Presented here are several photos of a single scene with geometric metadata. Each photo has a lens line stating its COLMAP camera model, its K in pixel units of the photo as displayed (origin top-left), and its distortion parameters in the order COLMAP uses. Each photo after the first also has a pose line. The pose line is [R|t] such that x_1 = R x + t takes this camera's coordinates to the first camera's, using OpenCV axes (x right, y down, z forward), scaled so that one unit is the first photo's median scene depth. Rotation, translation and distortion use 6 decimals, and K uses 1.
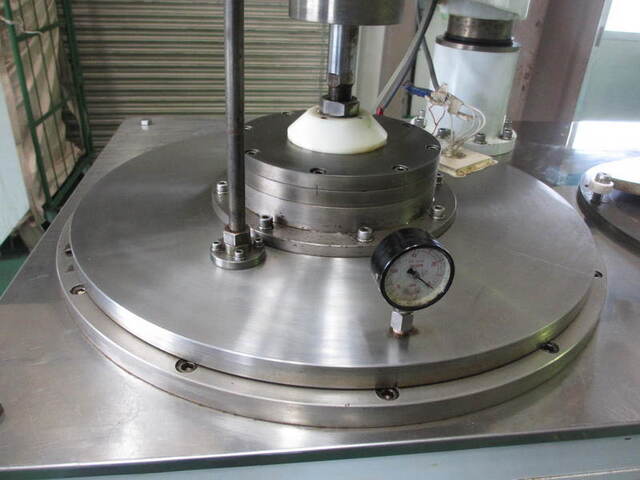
lens RADIAL K [[528.4, 0, 320.0], [0, 528.4, 240.0], [0, 0, 1]] dist [-0.060189, 0.012644]
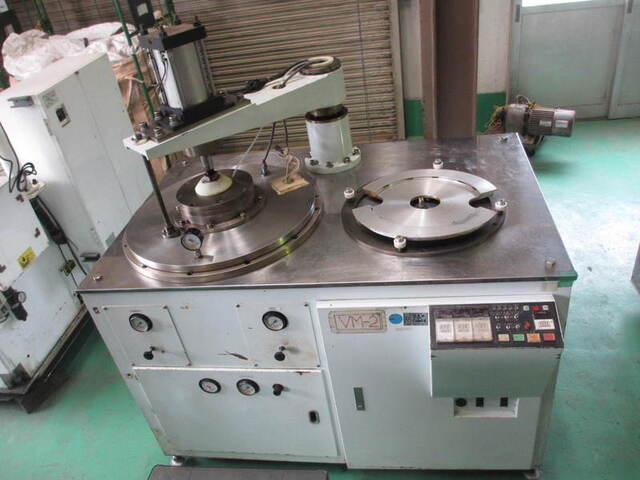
lens RADIAL K [[532.1, 0, 320.0], [0, 532.1, 240.0], [0, 0, 1]] dist [-0.049399, 0.008785]
pose [[0.949623, -0.009922, -0.313237, 0.444831], [0.038951, 0.995485, 0.086554, -0.046071], [0.310964, -0.094394, 0.945722, -0.446132]]
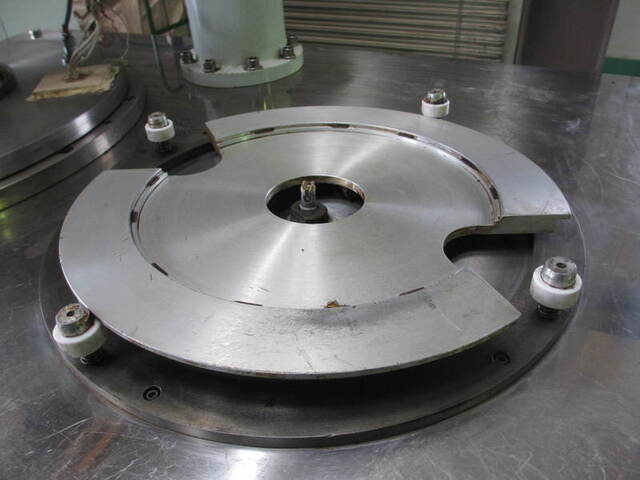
lens RADIAL K [[532.1, 0, 320.0], [0, 532.1, 240.0], [0, 0, 1]] dist [-0.049399, 0.008785]
pose [[0.841244, 0.241073, -0.483934, 0.470249], [-0.178369, 0.968724, 0.172506, -0.051751], [0.510385, -0.058800, 0.857933, 0.175072]]
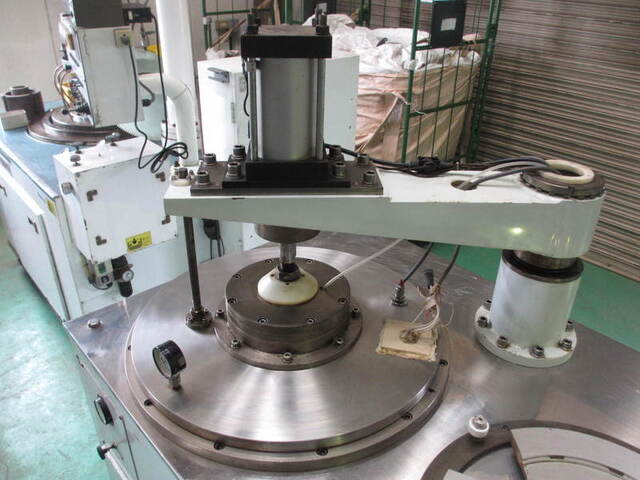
lens RADIAL K [[528.4, 0, 320.0], [0, 528.4, 240.0], [0, 0, 1]] dist [-0.060189, 0.012644]
pose [[0.575804, 0.362886, -0.732641, 0.405219], [-0.393283, 0.908553, 0.140925, -0.197502], [0.716783, 0.206990, 0.665866, -0.016893]]
